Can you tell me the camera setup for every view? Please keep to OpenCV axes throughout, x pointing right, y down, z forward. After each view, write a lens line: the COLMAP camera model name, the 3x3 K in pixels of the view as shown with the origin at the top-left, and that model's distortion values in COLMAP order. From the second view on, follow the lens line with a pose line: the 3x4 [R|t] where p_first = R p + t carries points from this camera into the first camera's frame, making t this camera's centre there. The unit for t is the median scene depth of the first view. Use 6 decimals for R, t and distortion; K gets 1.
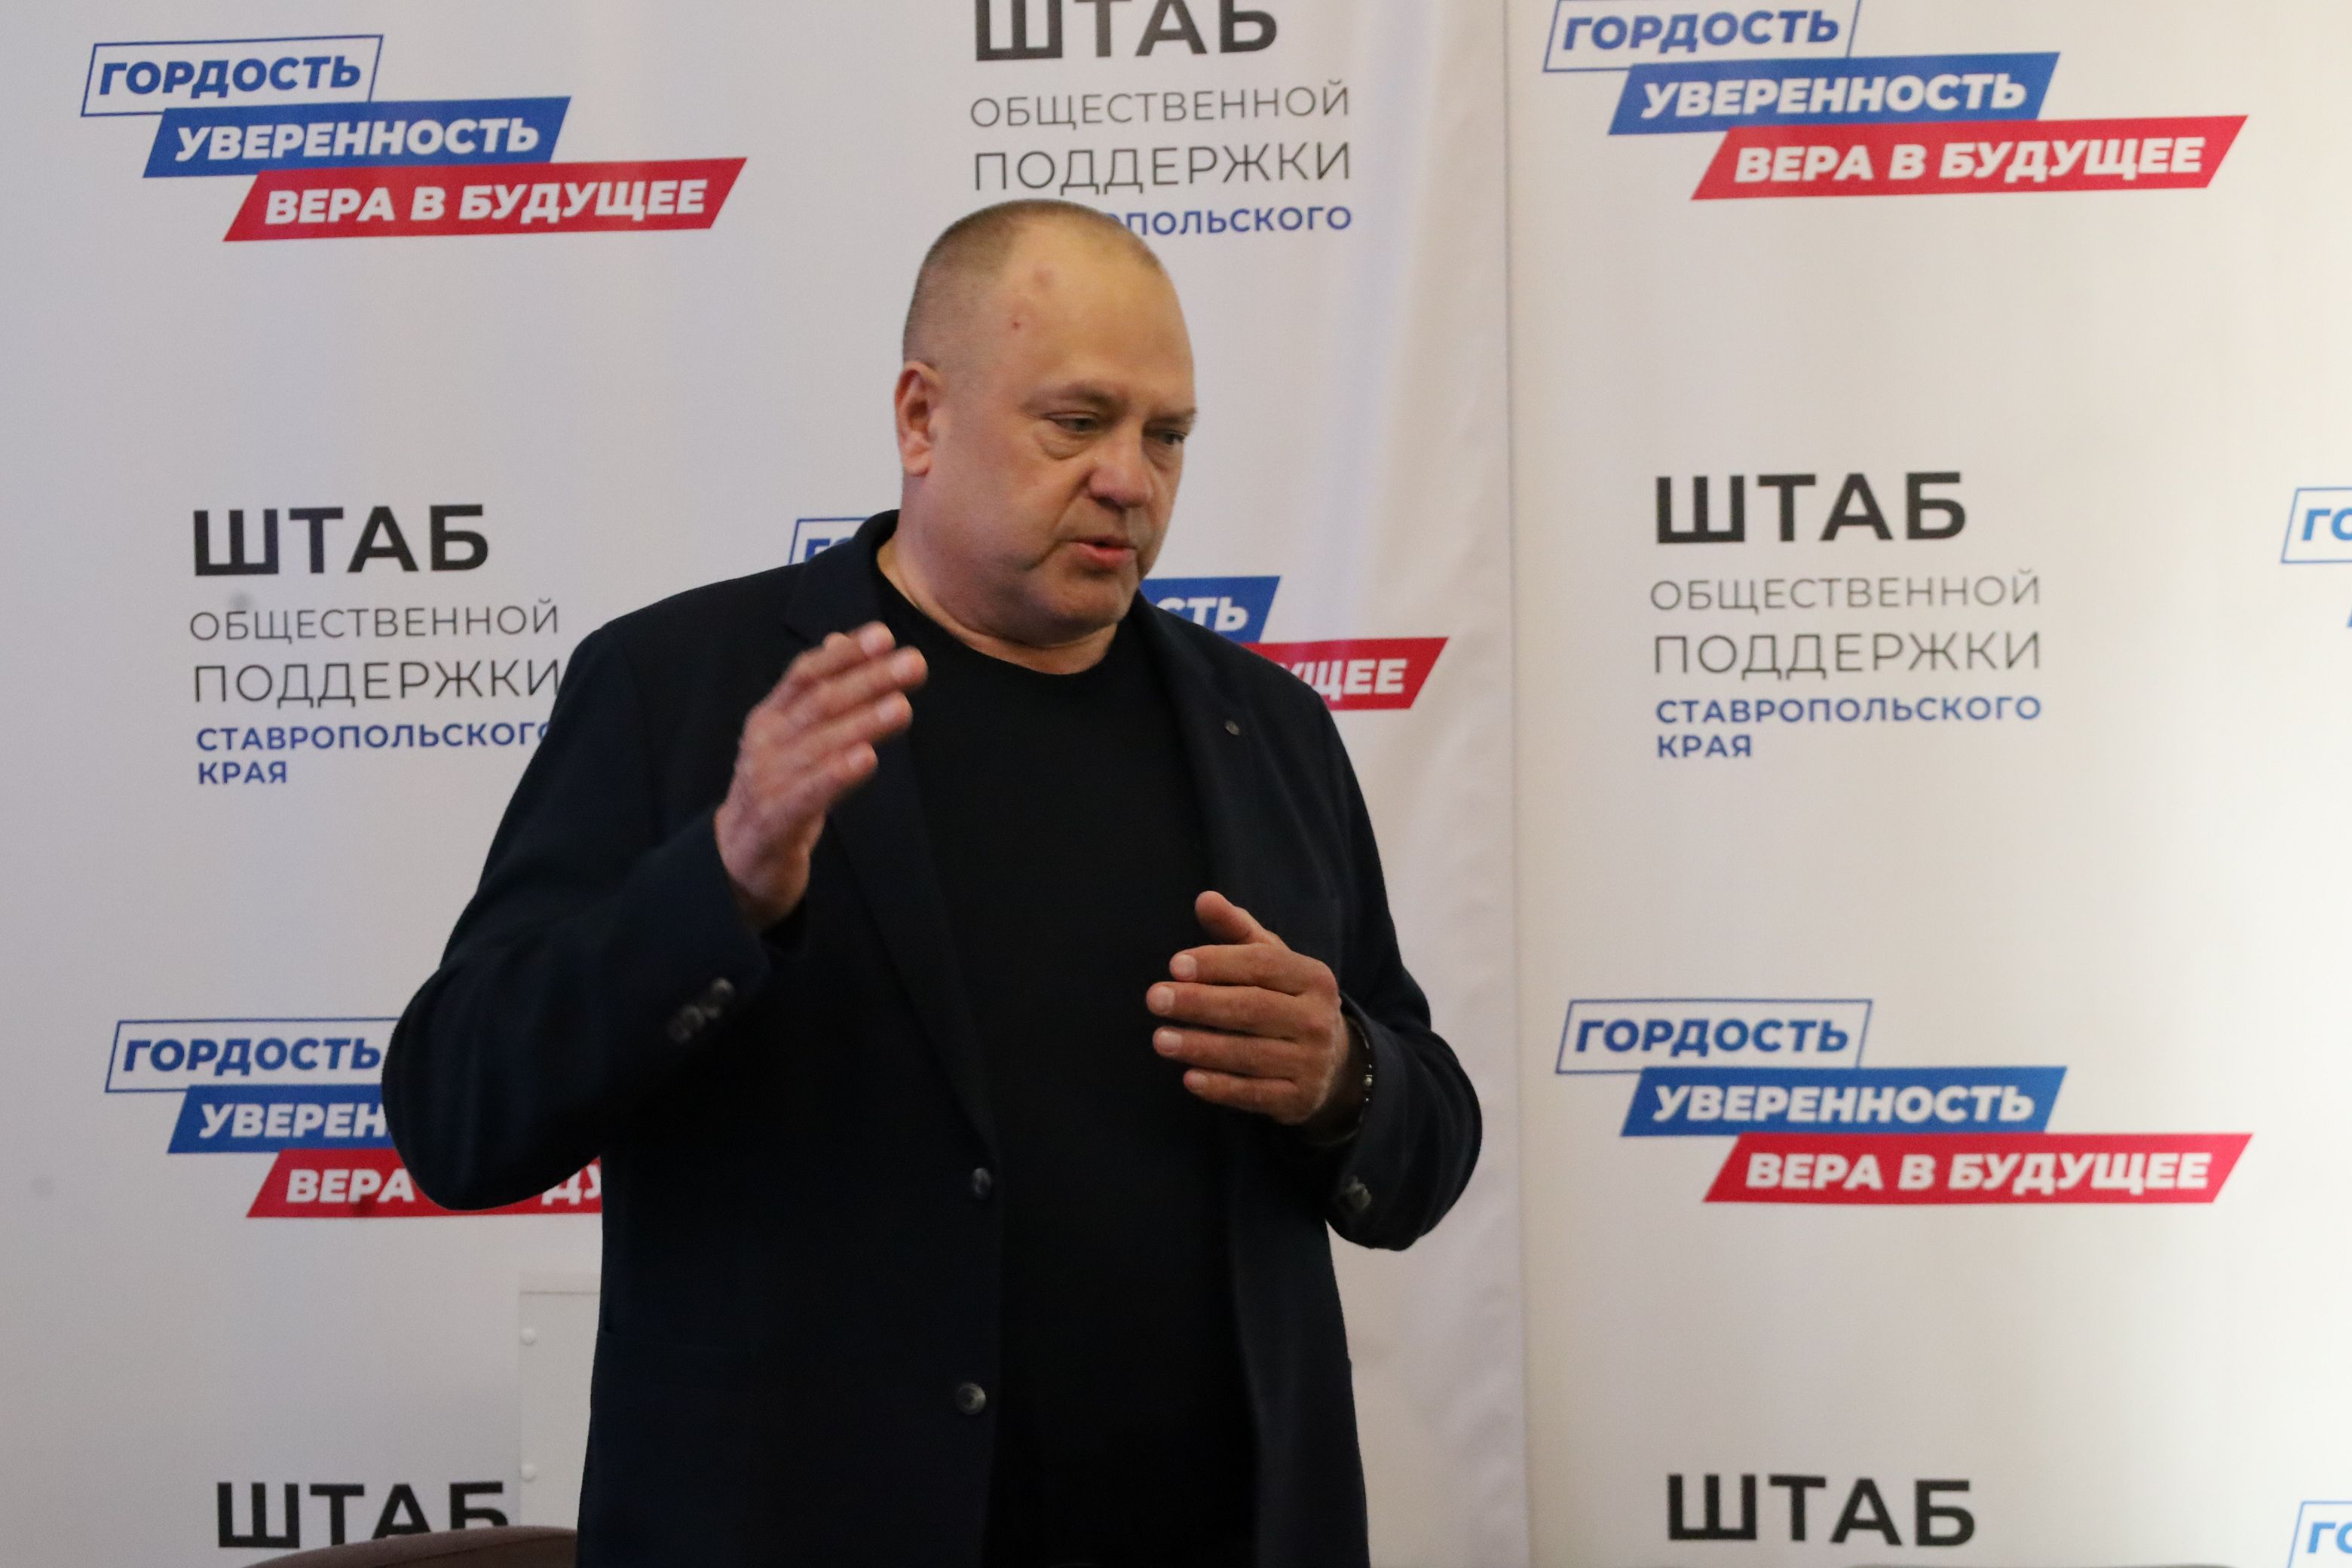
lens RADIAL K [[4124.2, 0, 1176.1], [0, 4124.2, 799.3], [0, 0, 1]] dist [-0.025615, 0.000000]
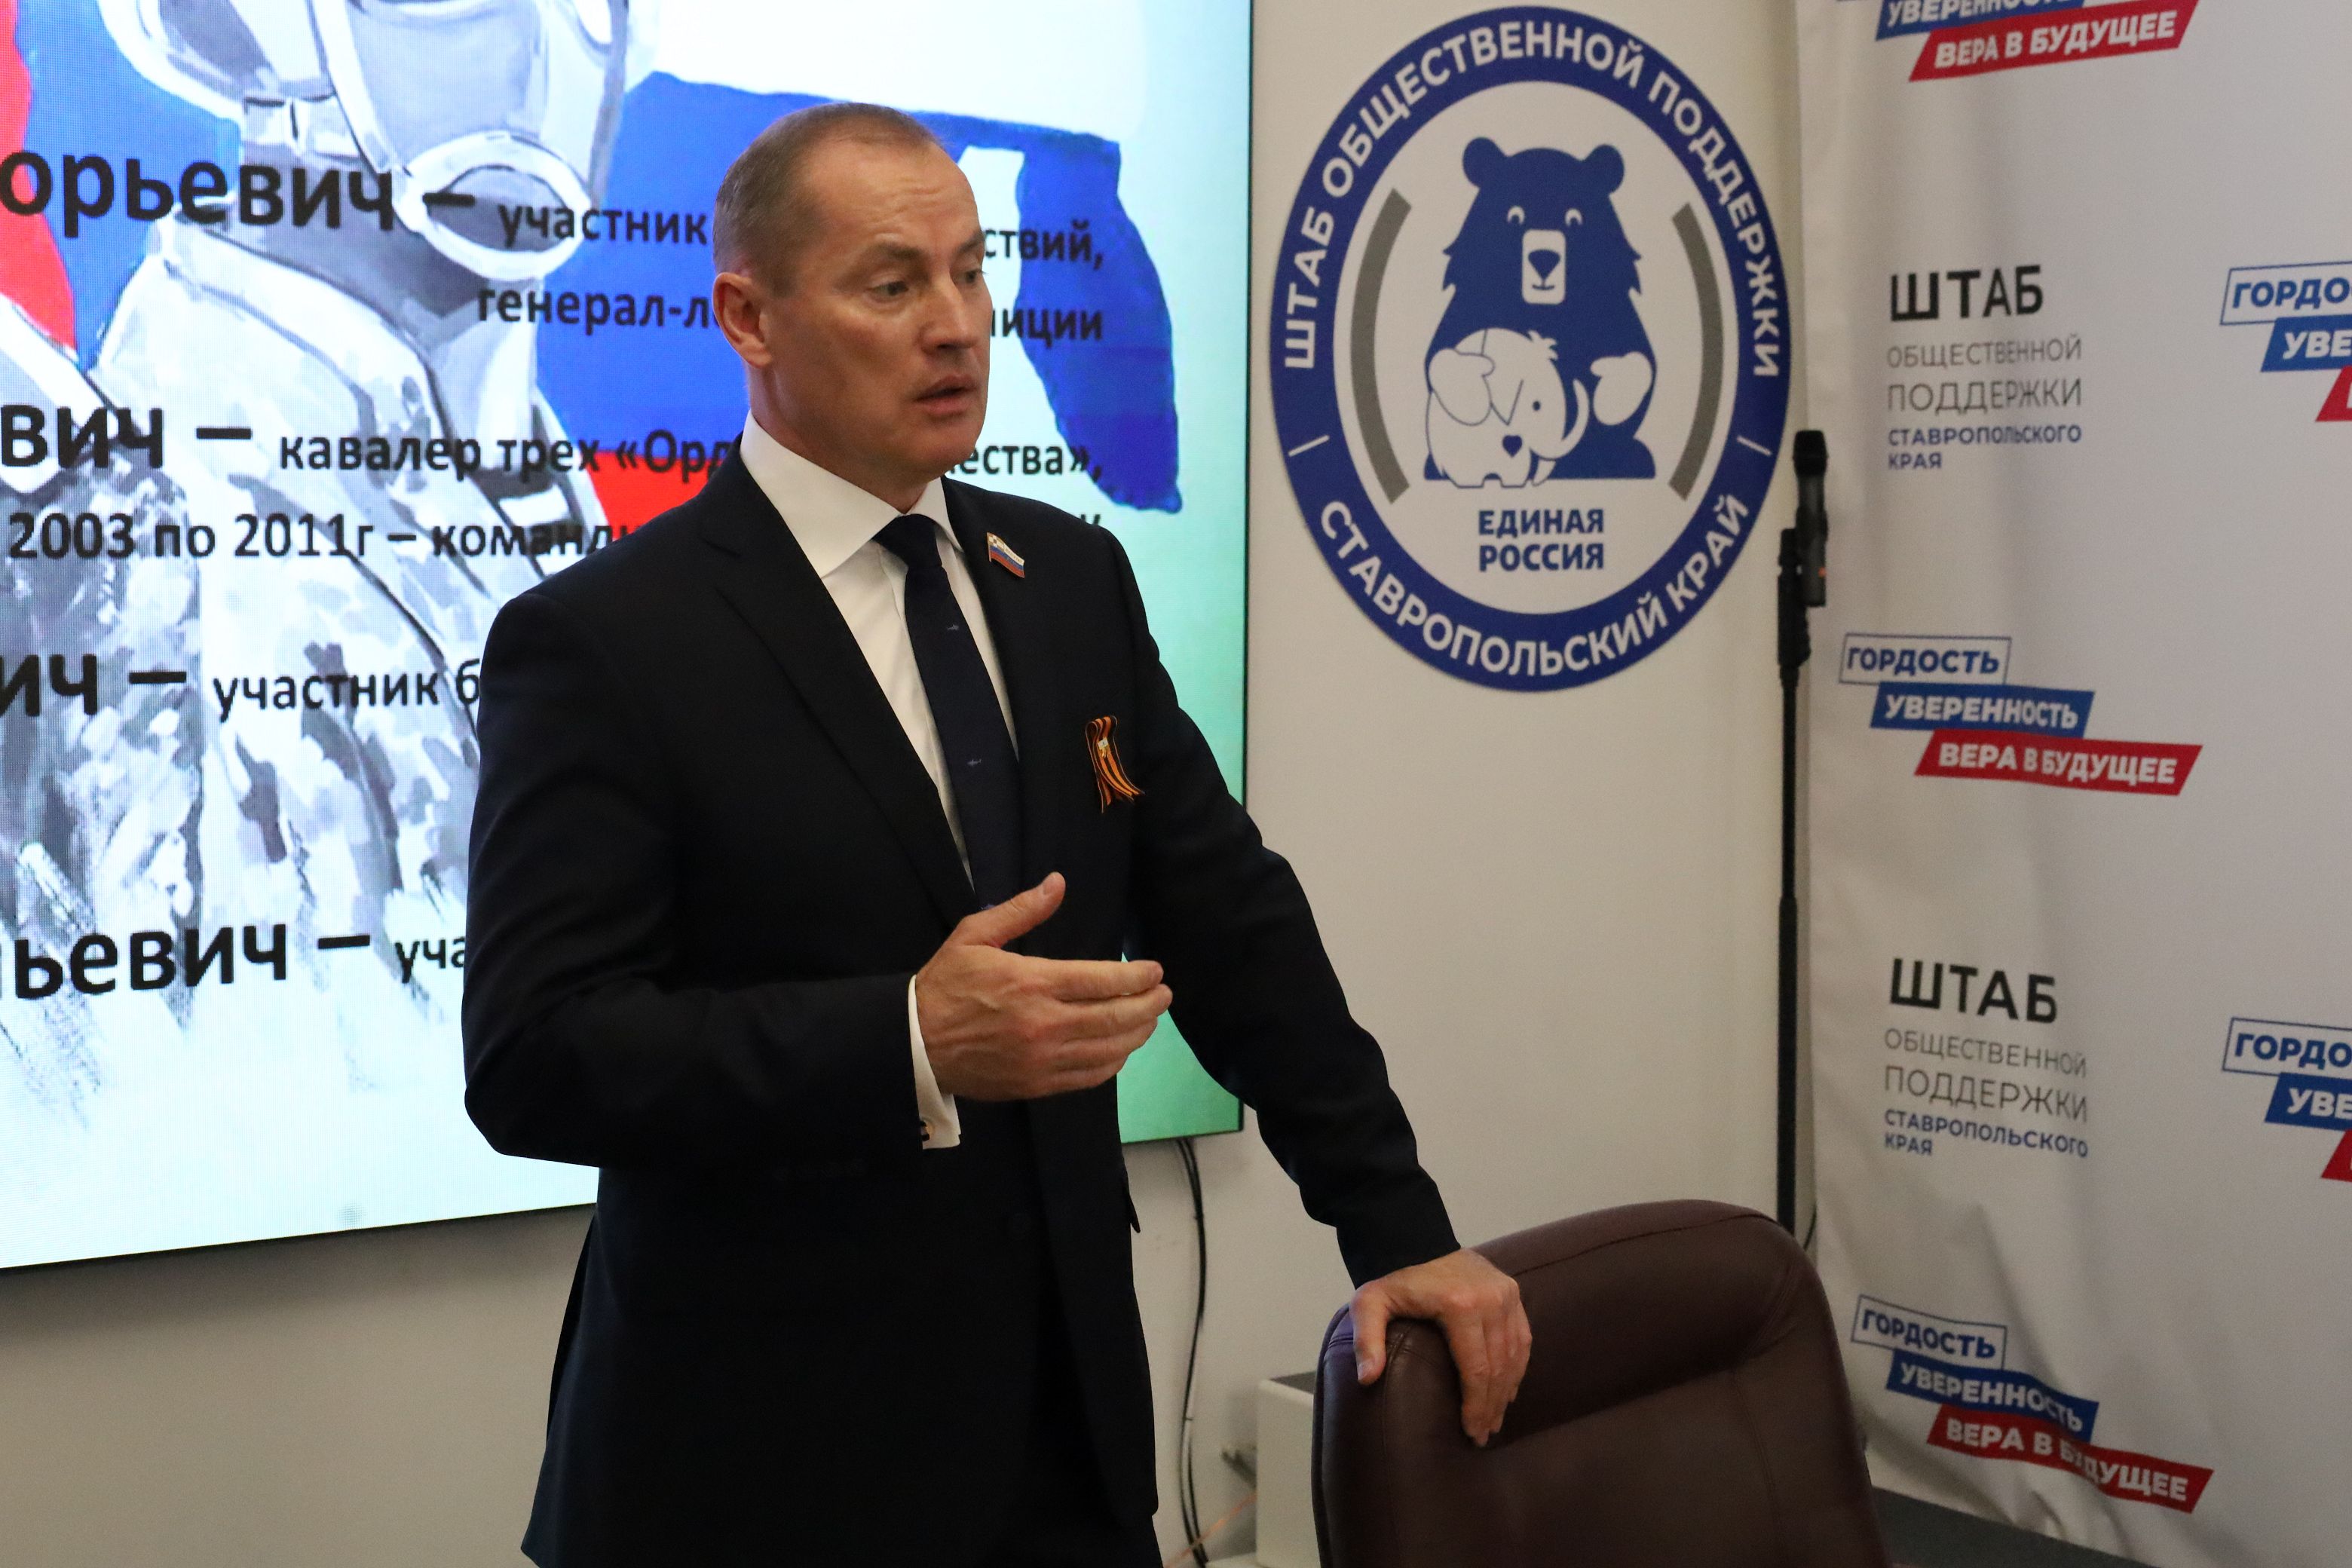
lens RADIAL K [[3933.8, 0, 1167.9], [0, 3933.8, 771.6], [0, 0, 1]] dist [0.014143, 0.000000]
pose [[0.627407, 0.060967, -0.776301, 1.047001], [0.003918, 0.996670, 0.081441, -0.017668], [0.778681, -0.054138, 0.625080, -0.080291]]
